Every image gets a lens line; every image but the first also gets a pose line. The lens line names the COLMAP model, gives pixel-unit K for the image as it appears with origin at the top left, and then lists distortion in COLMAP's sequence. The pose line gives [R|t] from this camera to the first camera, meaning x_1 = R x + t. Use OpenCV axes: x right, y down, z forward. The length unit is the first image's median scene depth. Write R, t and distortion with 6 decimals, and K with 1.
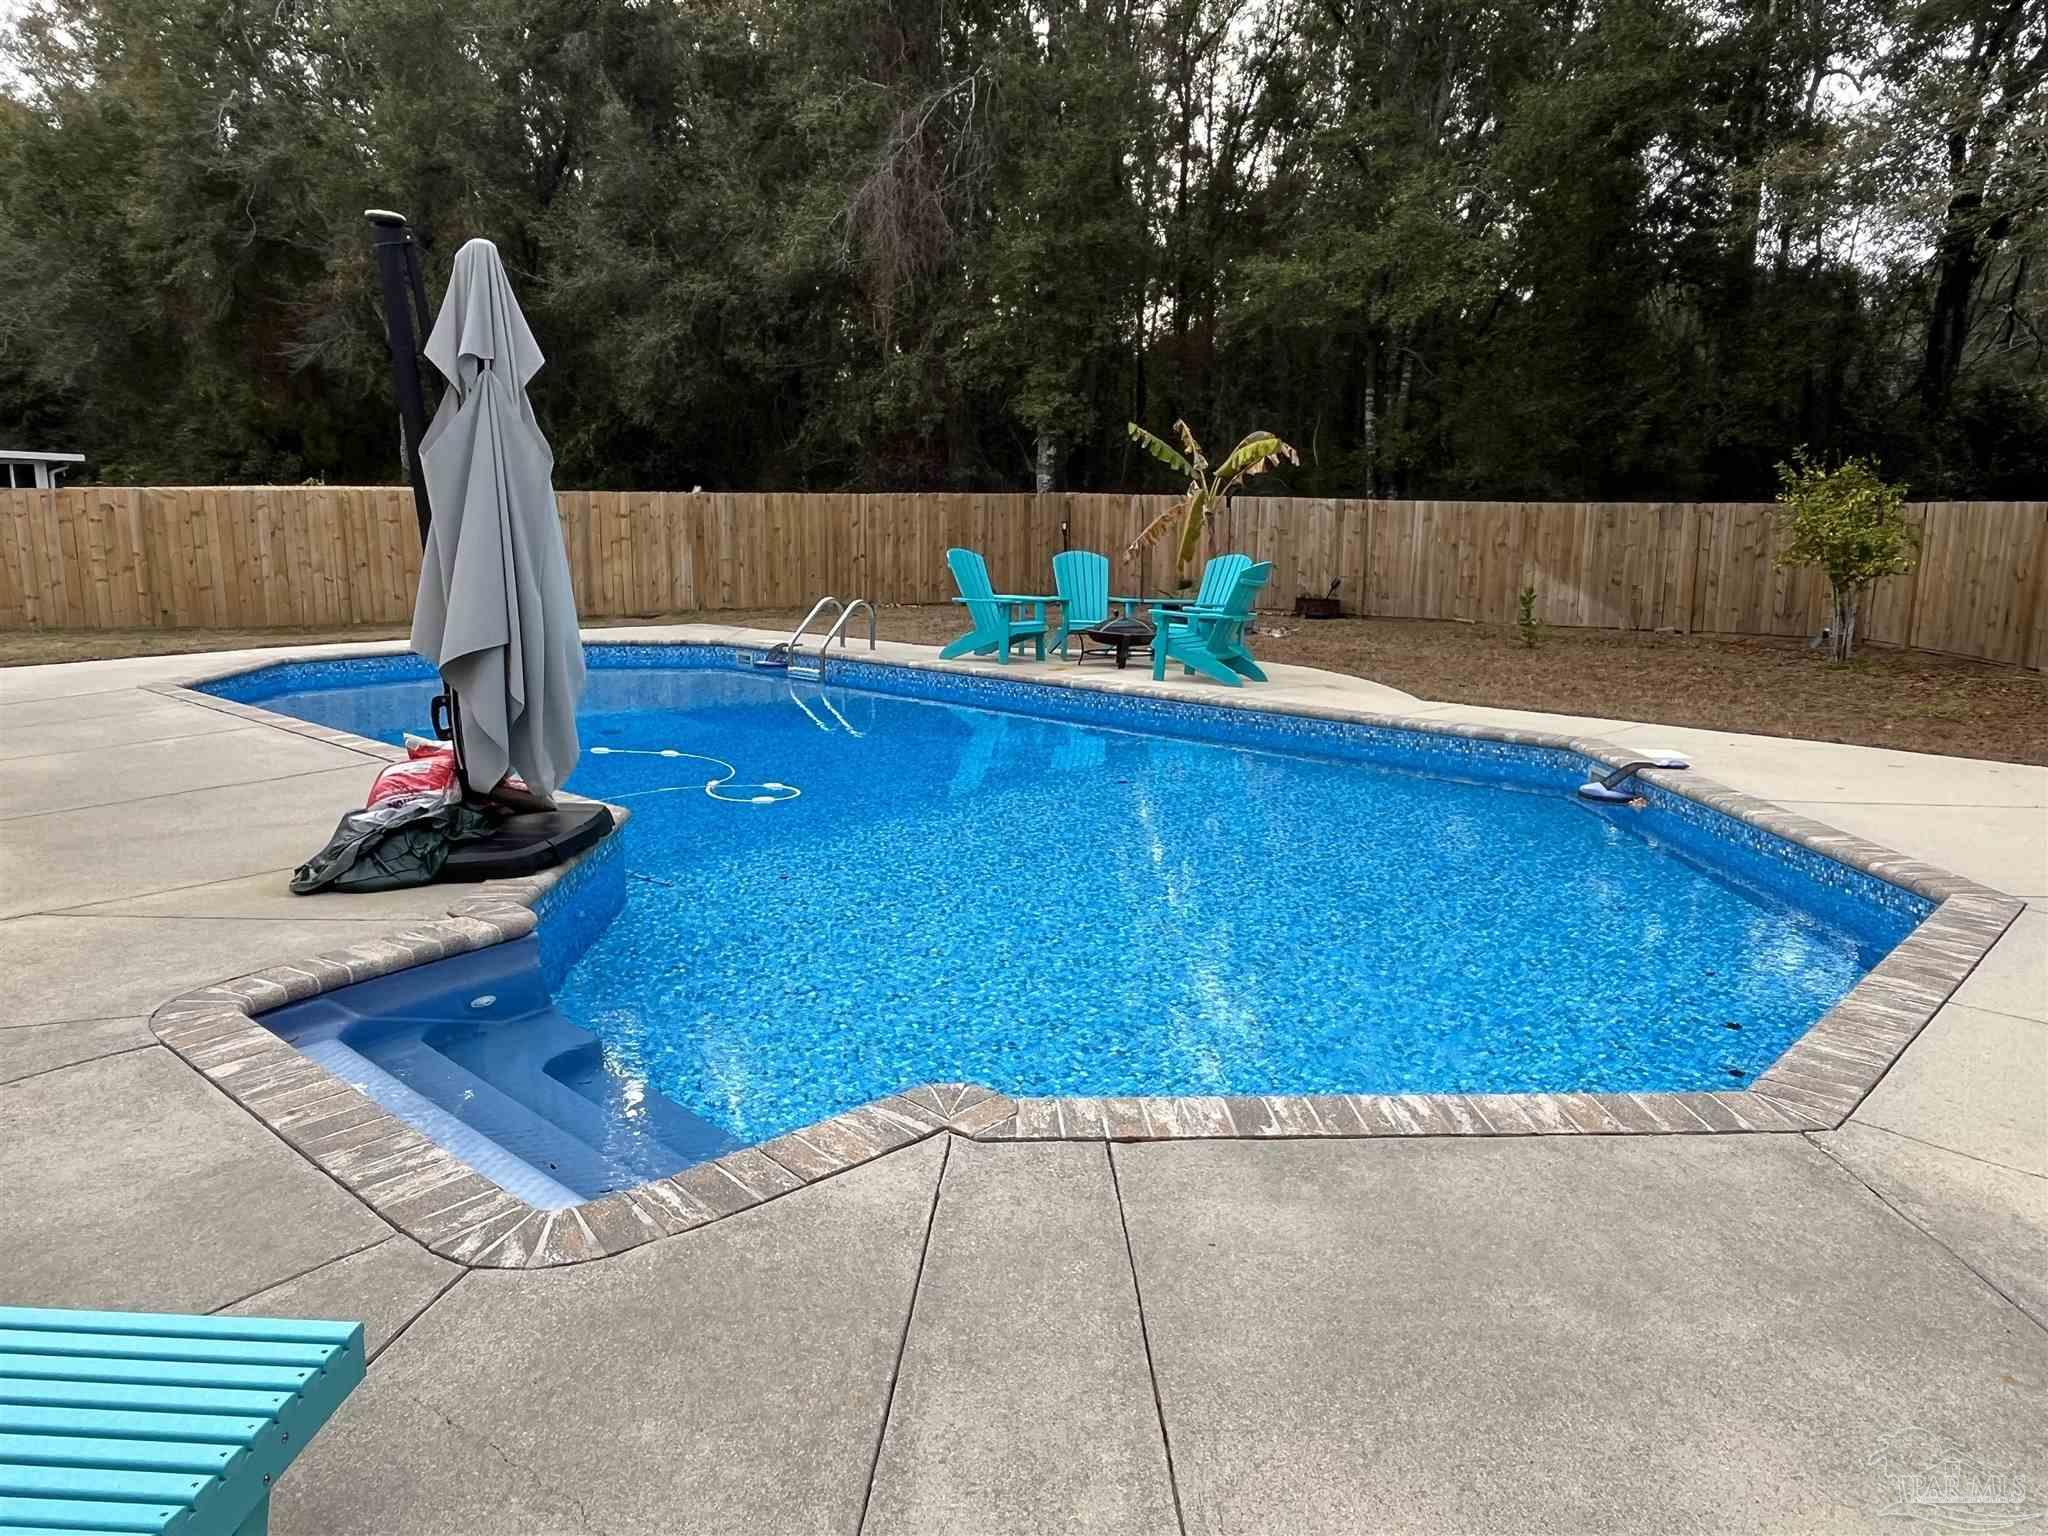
lens RADIAL K [[1386.2, 0, 1022.3], [0, 1386.2, 771.8], [0, 0, 1]] dist [-0.004801, 0.001482]
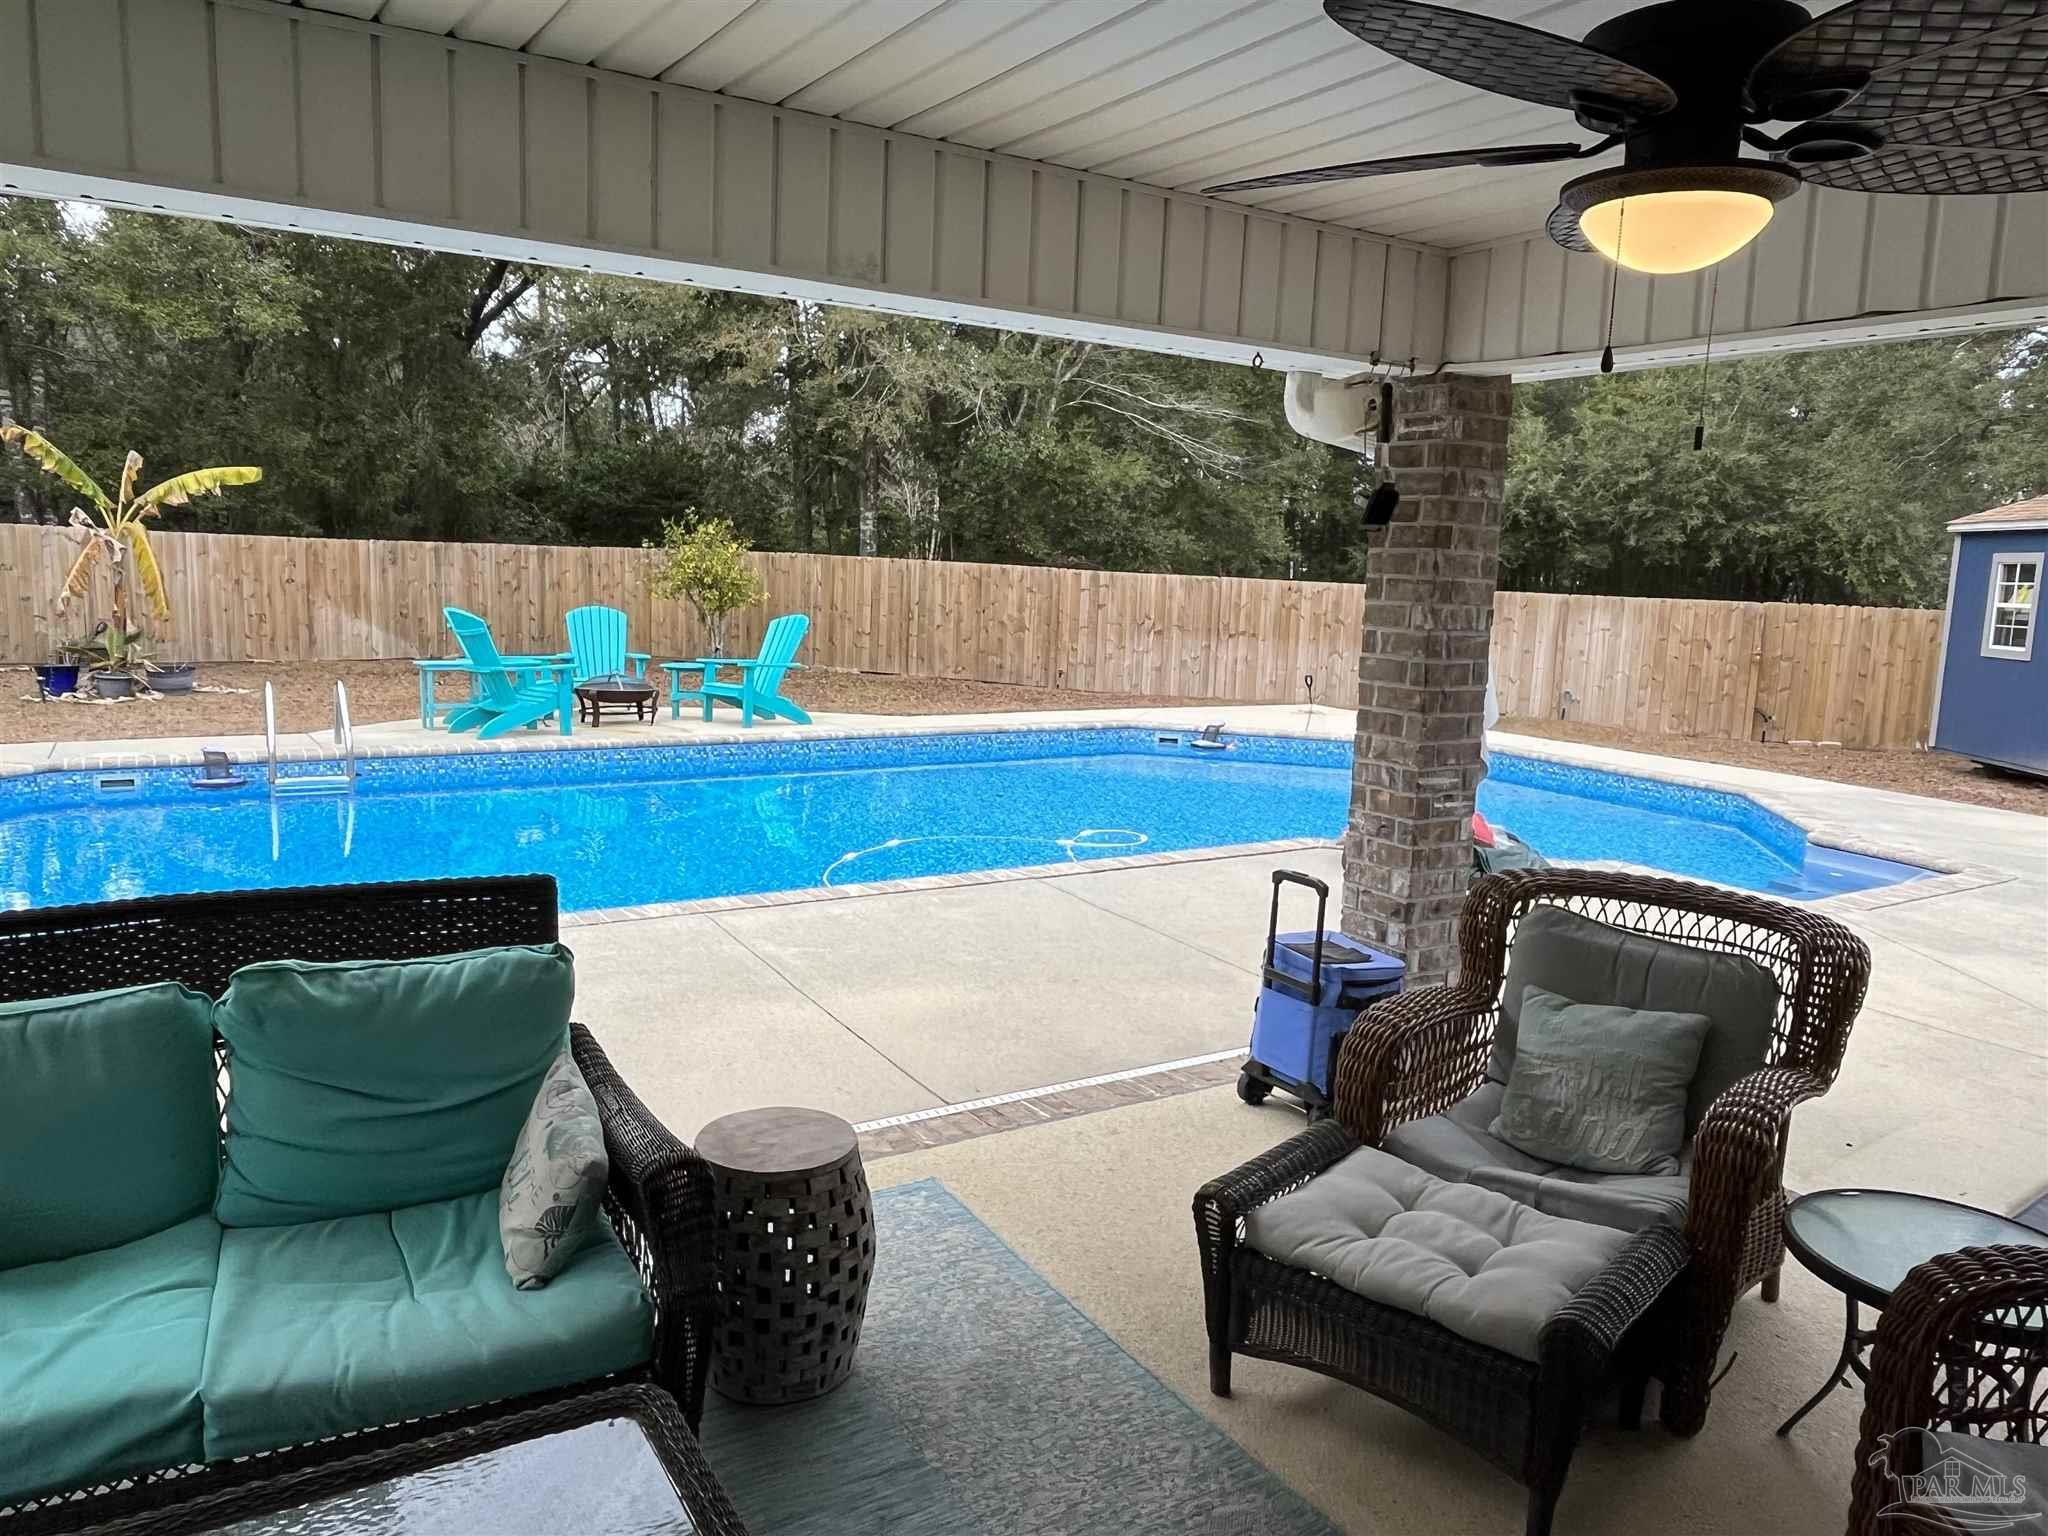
lens RADIAL K [[1386.2, 0, 1016.1], [0, 1386.2, 767.0], [0, 0, 1]] dist [-0.004801, 0.001482]
pose [[0.279454, -0.139319, 0.949998, -0.459198], [0.149372, 0.983679, 0.100319, -0.059654], [-0.948469, 0.113869, 0.295704, 0.259376]]
